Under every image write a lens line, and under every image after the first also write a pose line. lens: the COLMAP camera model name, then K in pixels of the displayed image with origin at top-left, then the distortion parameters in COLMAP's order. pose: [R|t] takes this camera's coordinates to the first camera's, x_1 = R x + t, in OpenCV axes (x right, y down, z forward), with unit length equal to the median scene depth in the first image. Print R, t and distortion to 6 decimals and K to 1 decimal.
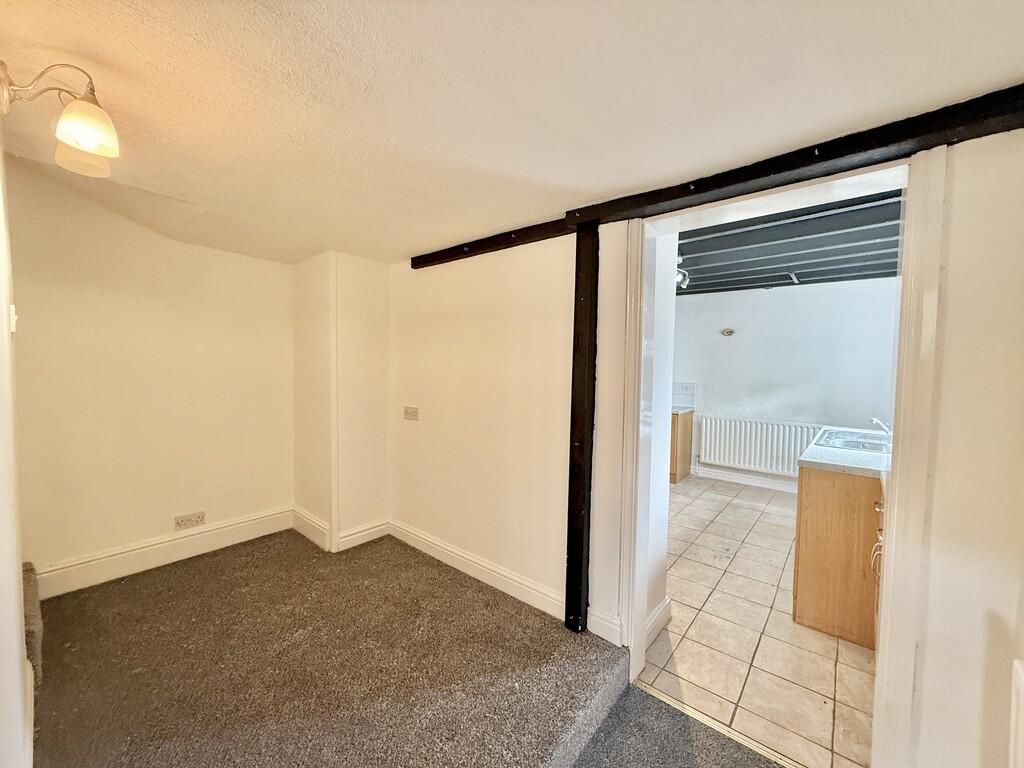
lens RADIAL K [[411.2, 0, 511.7], [0, 411.2, 381.5], [0, 0, 1]] dist [0.001783, 0.000643]
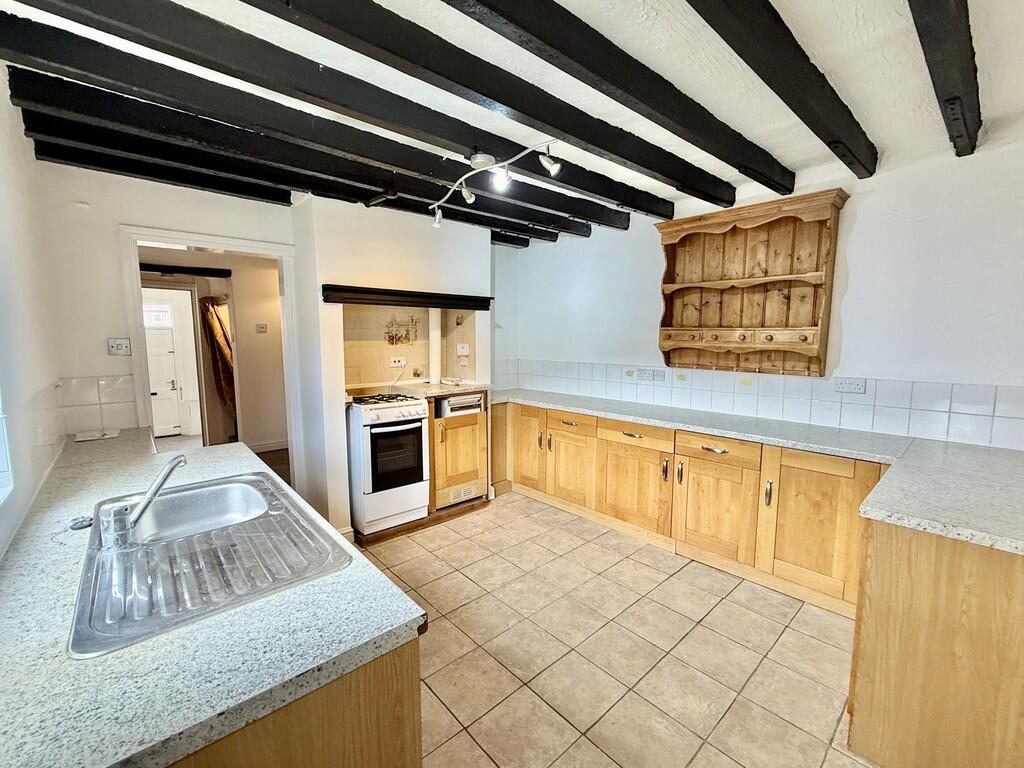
lens RADIAL K [[430.1, 0, 512.9], [0, 430.1, 384.9], [0, 0, 1]] dist [-0.002291, 0.000018]
pose [[-0.138886, 0.093623, -0.985873, 0.760095], [-0.044890, 0.993903, 0.100709, -0.029992], [0.989290, 0.058243, -0.133836, 0.845560]]
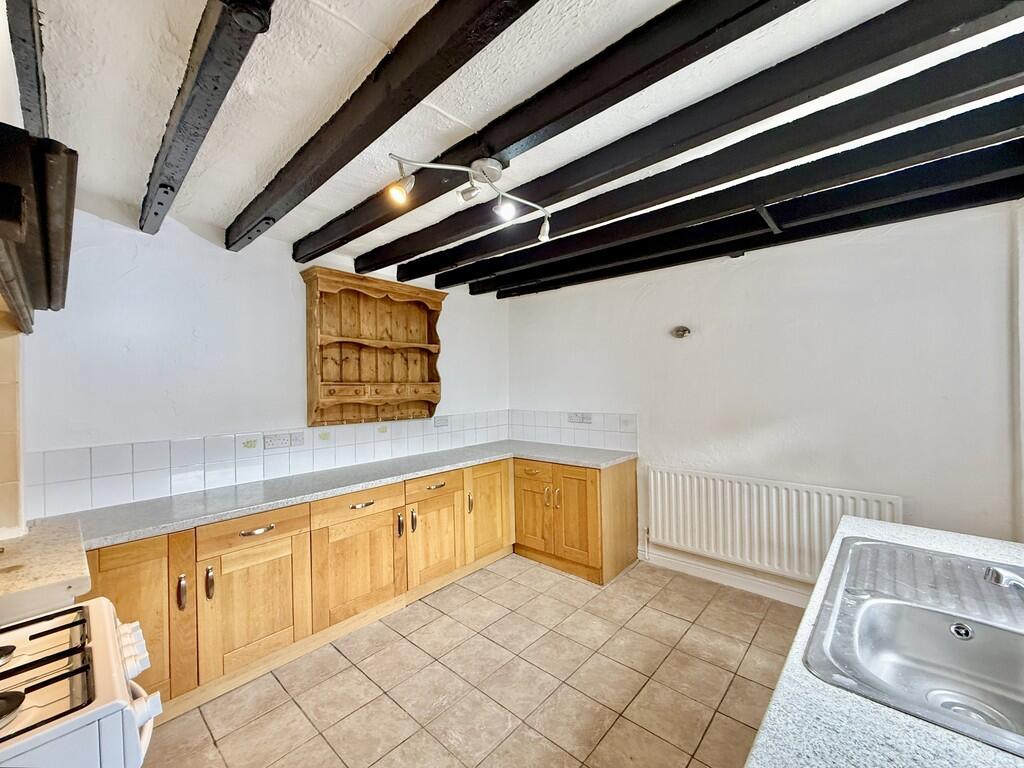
lens RADIAL K [[411.2, 0, 509.4], [0, 411.2, 383.8], [0, 0, 1]] dist [0.001783, 0.000643]
pose [[0.998199, -0.035532, -0.048340, 0.323383], [0.033417, 0.998478, -0.043878, -0.025791], [0.049826, 0.042184, 0.997867, 0.405667]]
